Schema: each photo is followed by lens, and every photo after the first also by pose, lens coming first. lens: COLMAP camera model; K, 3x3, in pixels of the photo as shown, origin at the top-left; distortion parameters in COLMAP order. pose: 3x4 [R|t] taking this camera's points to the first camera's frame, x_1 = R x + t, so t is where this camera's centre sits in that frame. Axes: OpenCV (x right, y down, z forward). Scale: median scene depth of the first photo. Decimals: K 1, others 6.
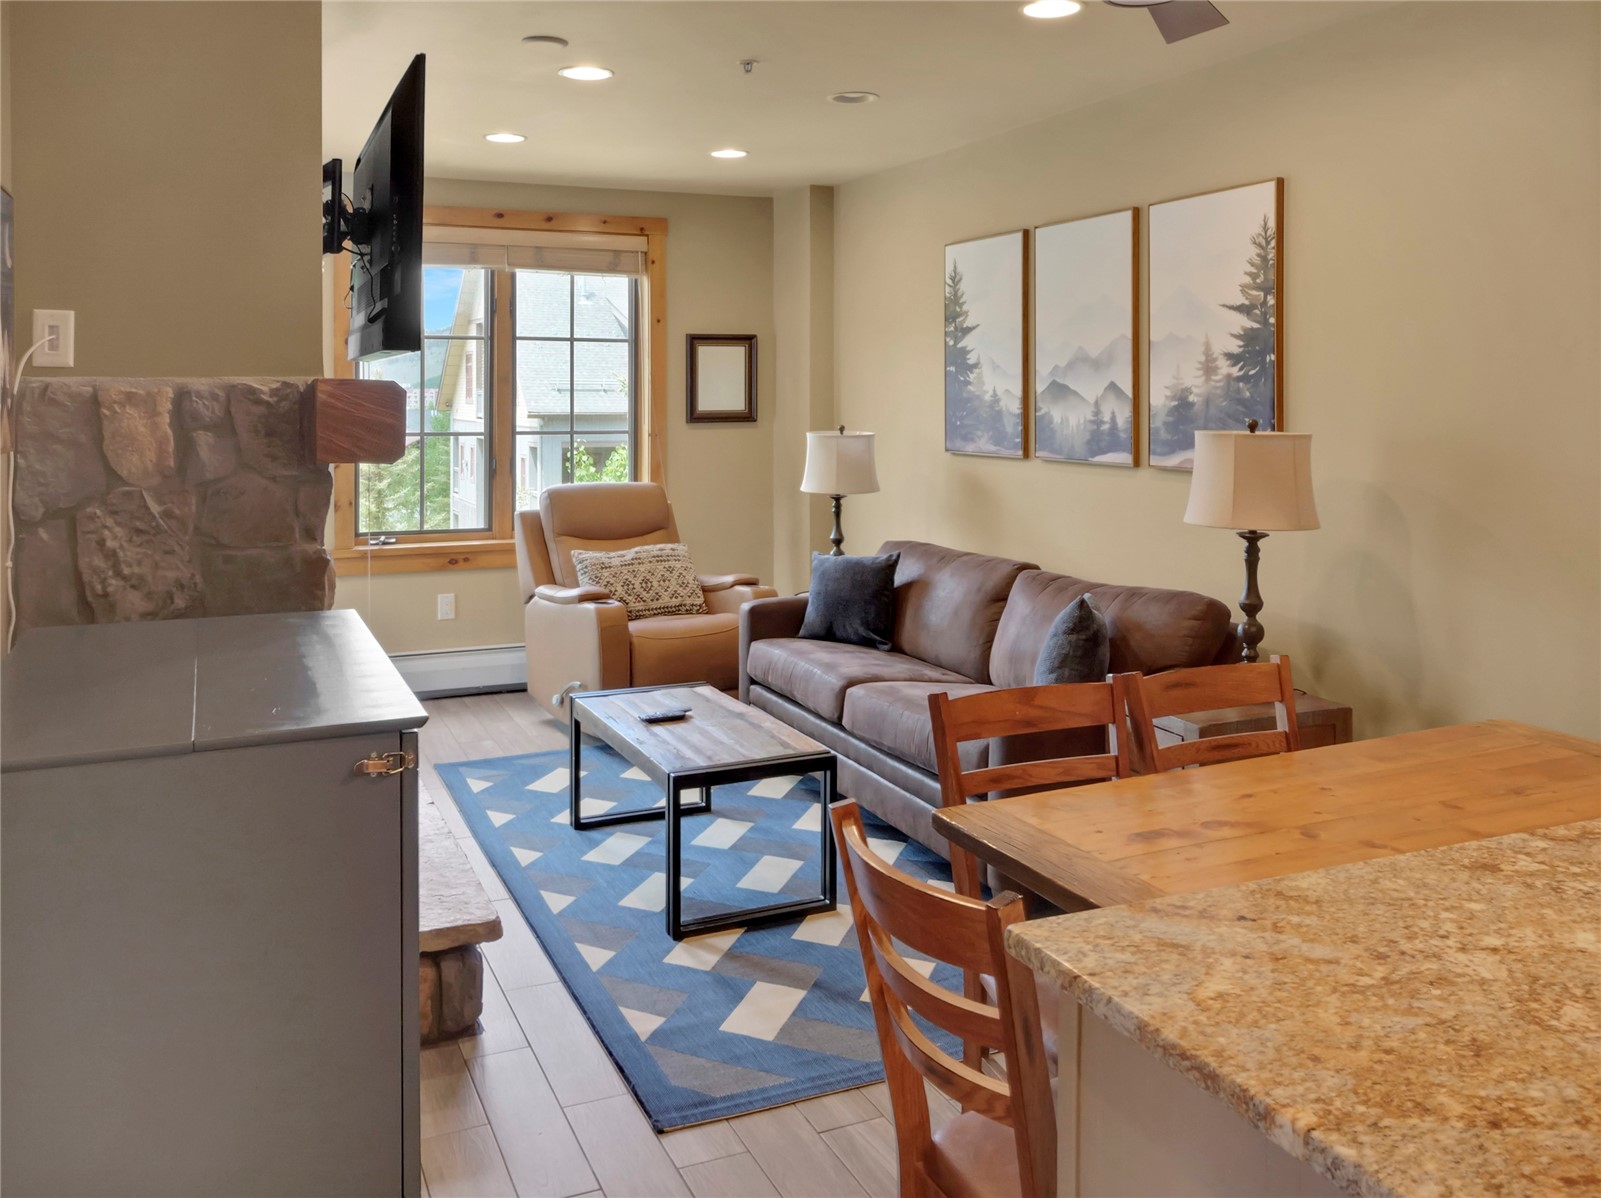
lens RADIAL K [[1343.7, 0, 832.6], [0, 1343.7, 415.6], [0, 0, 1]] dist [0.010117, 0.001928]
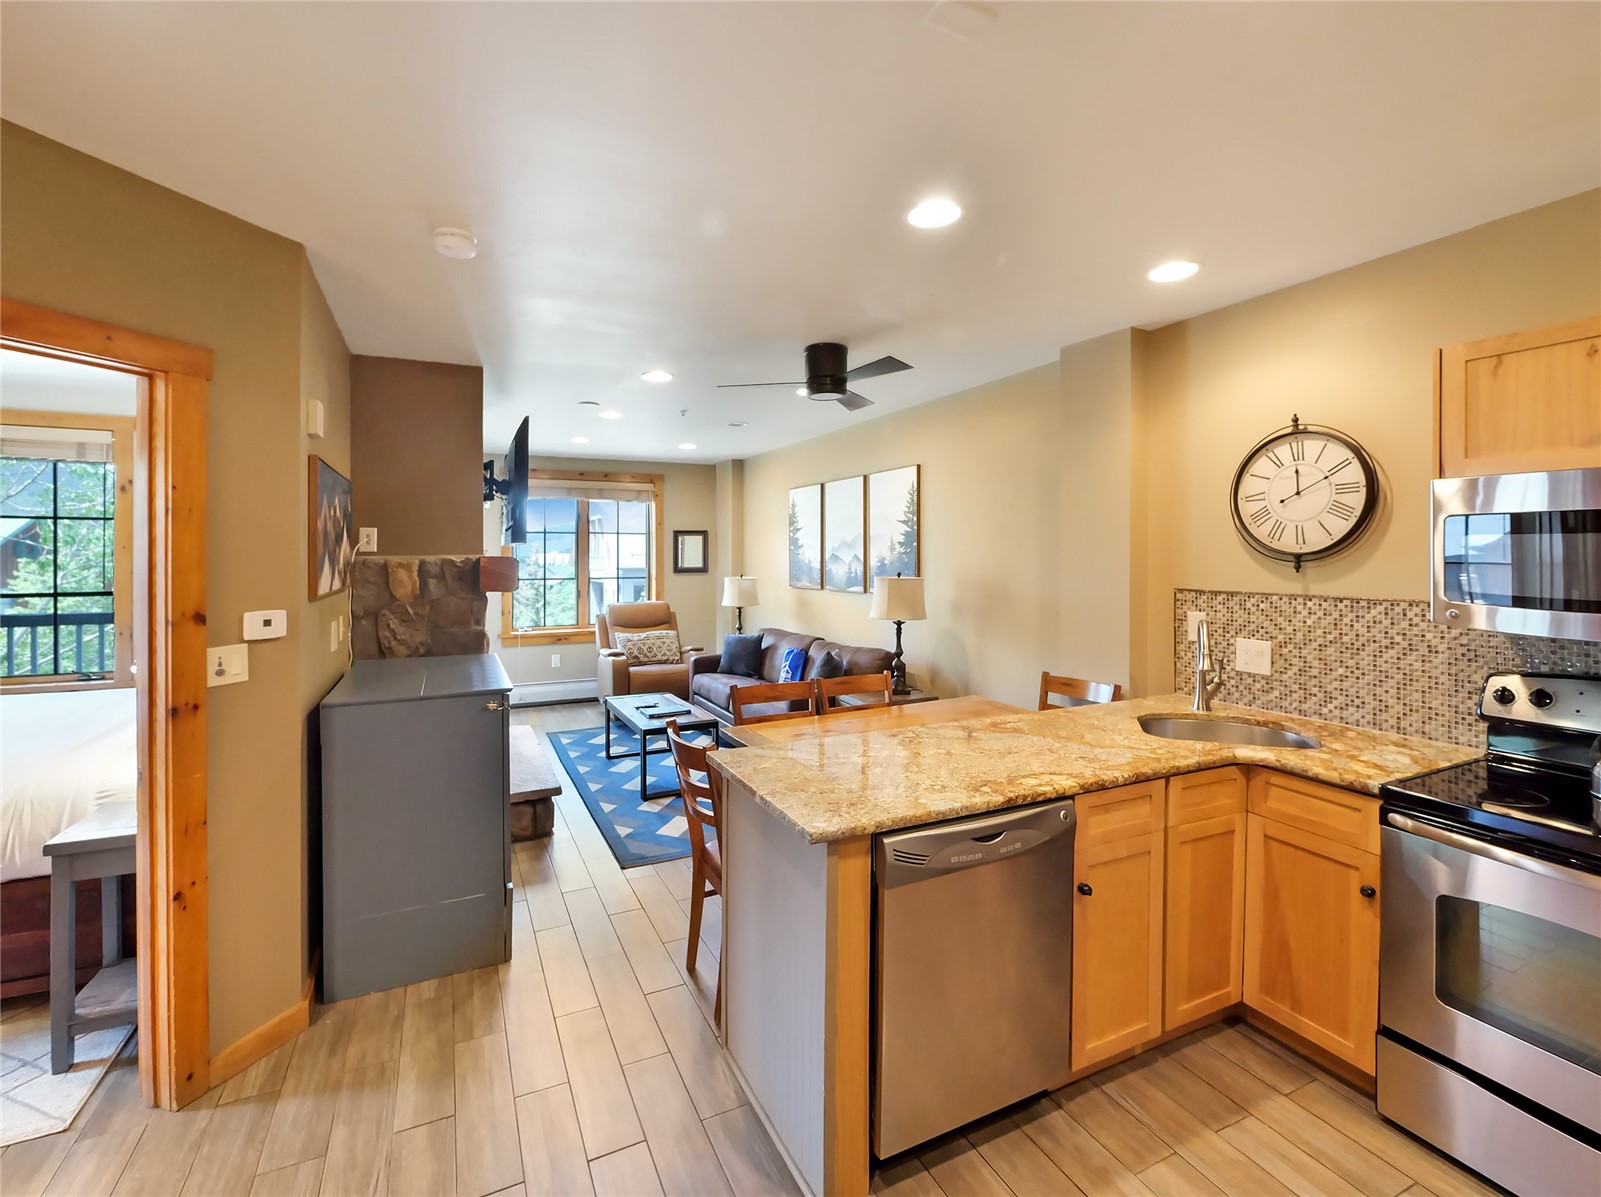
lens RADIAL K [[712.4, 0, 801.9], [0, 712.4, 566.8], [0, 0, 1]] dist [-0.010235, 0.002067]
pose [[0.999619, -0.002213, 0.027517, 0.090217], [0.002229, 0.999997, -0.000581, -0.004071], [-0.027515, 0.000642, 0.999621, -0.160673]]
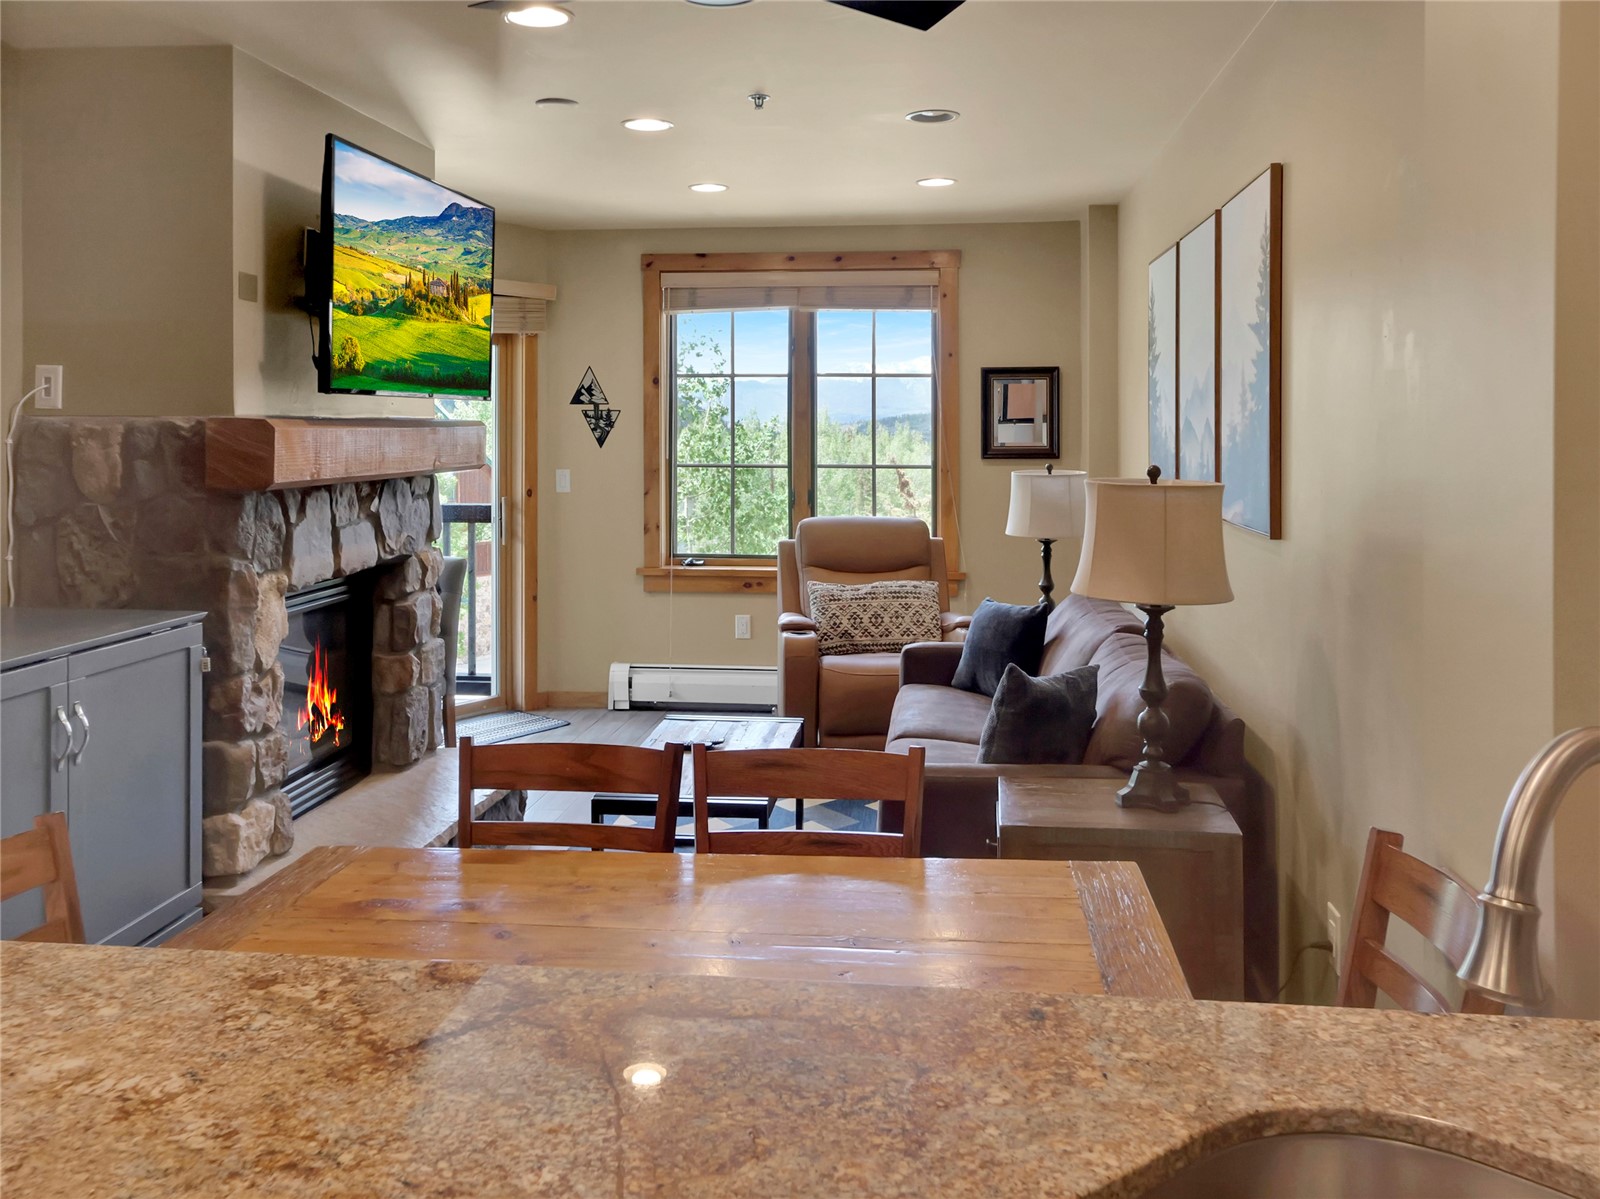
lens RADIAL K [[1342.8, 0, 829.6], [0, 1342.8, 446.4], [0, 0, 1]] dist [0.010117, 0.001928]
pose [[0.861617, 0.009589, -0.507469, 0.447851], [-0.010345, 0.999946, 0.001331, -0.005510], [0.507454, 0.004102, 0.861669, 0.161533]]
